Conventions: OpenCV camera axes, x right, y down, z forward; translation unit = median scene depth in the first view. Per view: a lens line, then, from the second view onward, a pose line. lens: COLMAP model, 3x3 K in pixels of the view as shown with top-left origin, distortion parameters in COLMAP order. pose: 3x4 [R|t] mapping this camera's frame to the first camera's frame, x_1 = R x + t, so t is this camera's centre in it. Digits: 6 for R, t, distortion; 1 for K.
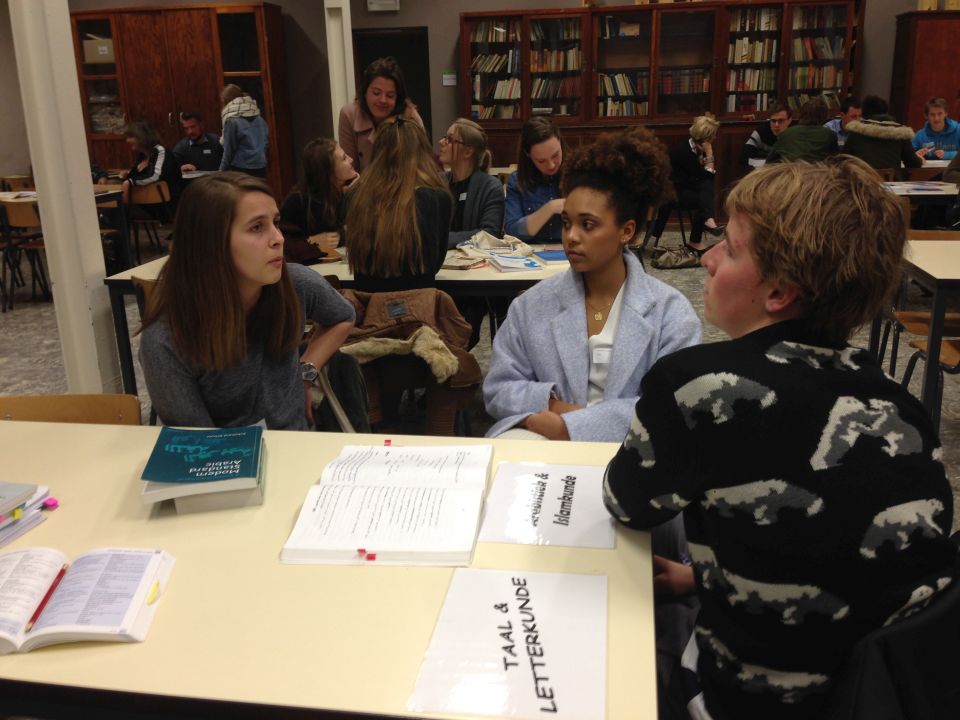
lens RADIAL K [[884.5, 0, 480.0], [0, 884.5, 360.0], [0, 0, 1]] dist [0.175563, -0.302124]
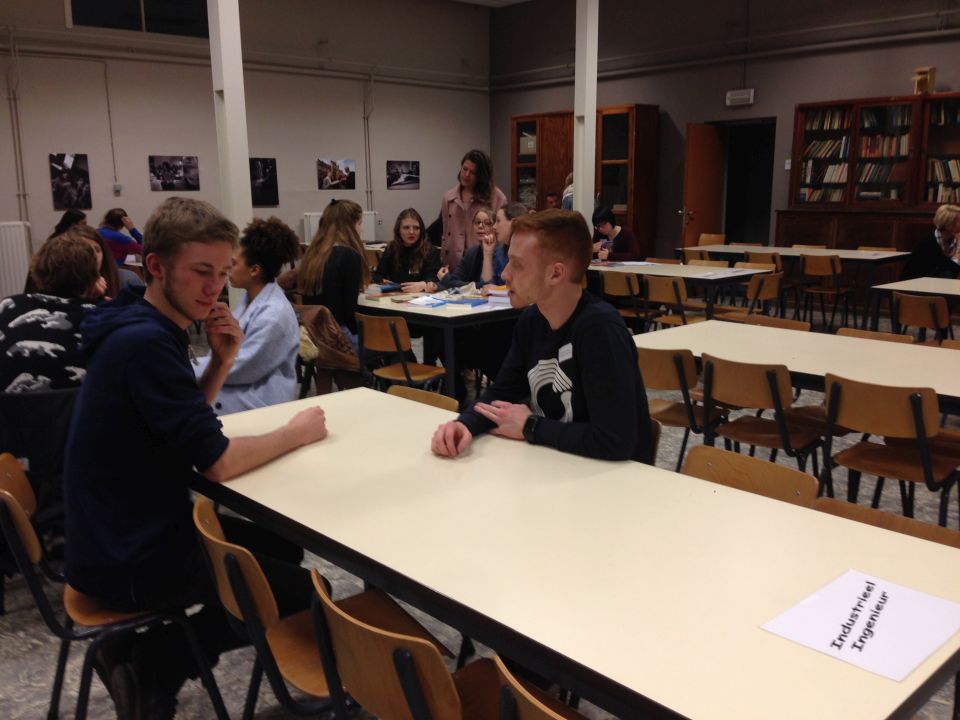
lens RADIAL K [[884.5, 0, 480.0], [0, 884.5, 360.0], [0, 0, 1]] dist [0.175563, -0.302124]
pose [[0.781895, 0.138901, -0.607740, 0.371290], [-0.184511, 0.982747, -0.012775, -0.006307], [0.595480, 0.122124, 0.794034, -0.030620]]
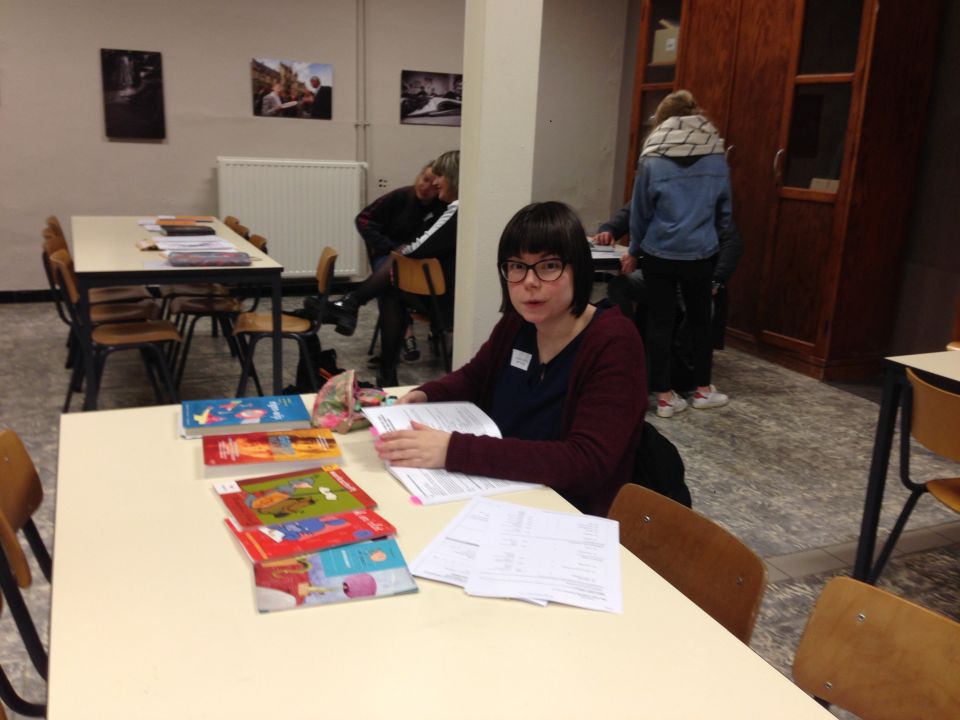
lens RADIAL K [[884.5, 0, 480.0], [0, 884.5, 360.0], [0, 0, 1]] dist [0.175563, -0.302124]
pose [[0.542539, 0.258091, -0.799400, 0.092116], [-0.284664, 0.951813, 0.114102, -0.168664], [0.790327, 0.165656, 0.589865, 0.573348]]
